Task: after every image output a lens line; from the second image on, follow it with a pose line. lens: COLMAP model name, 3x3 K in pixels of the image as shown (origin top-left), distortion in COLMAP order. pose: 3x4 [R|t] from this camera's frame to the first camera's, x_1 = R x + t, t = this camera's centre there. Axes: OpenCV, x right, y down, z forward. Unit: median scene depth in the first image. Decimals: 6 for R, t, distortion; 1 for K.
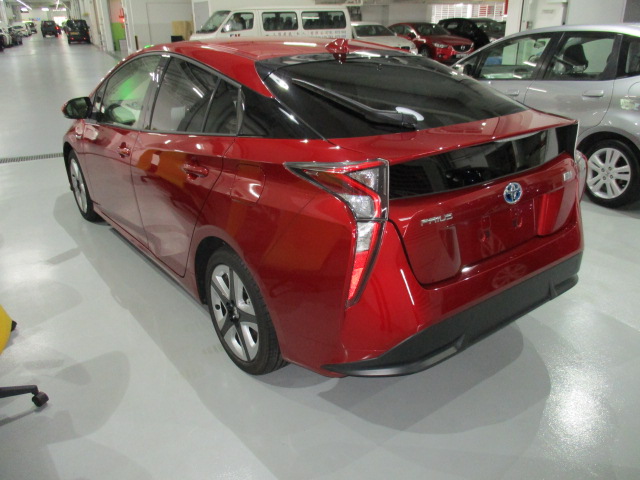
lens RADIAL K [[531.1, 0, 321.1], [0, 531.1, 243.3], [0, 0, 1]] dist [-0.012428, -0.000445]
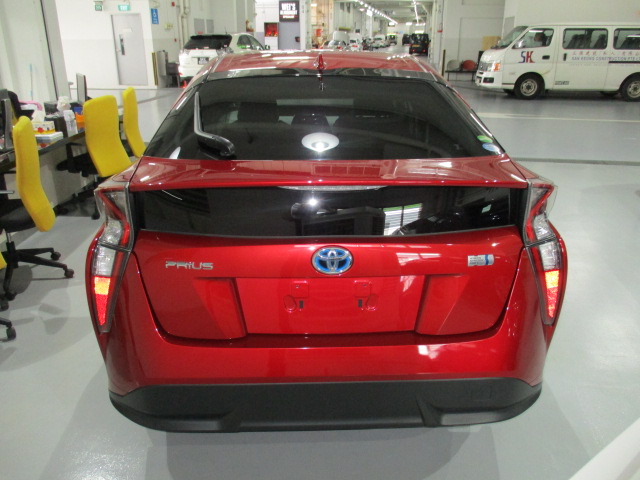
lens RADIAL K [[531.1, 0, 322.0], [0, 531.1, 237.9], [0, 0, 1]] dist [-0.012428, -0.000445]
pose [[0.819748, 0.216281, -0.530317, 0.100221], [-0.233821, 0.971655, 0.034841, -0.020165], [0.522820, 0.095438, 0.847083, 0.045189]]
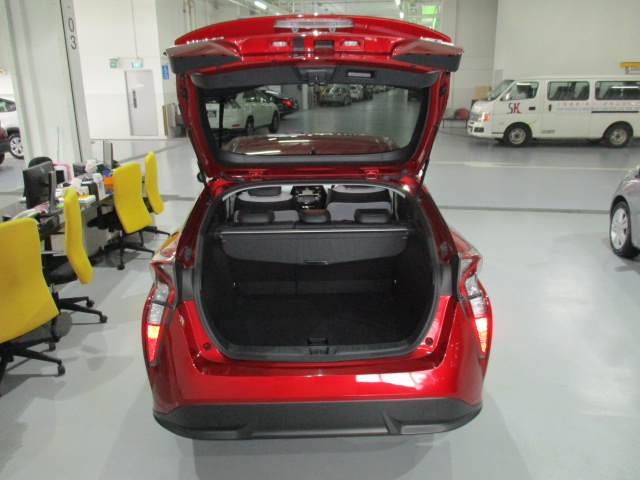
lens RADIAL K [[531.1, 0, 321.2], [0, 531.1, 238.7], [0, 0, 1]] dist [-0.012428, -0.000445]
pose [[0.816859, 0.171206, -0.550844, 0.124790], [-0.226373, 0.973477, -0.033131, -0.027676], [0.530562, 0.151760, 0.833950, 0.010761]]
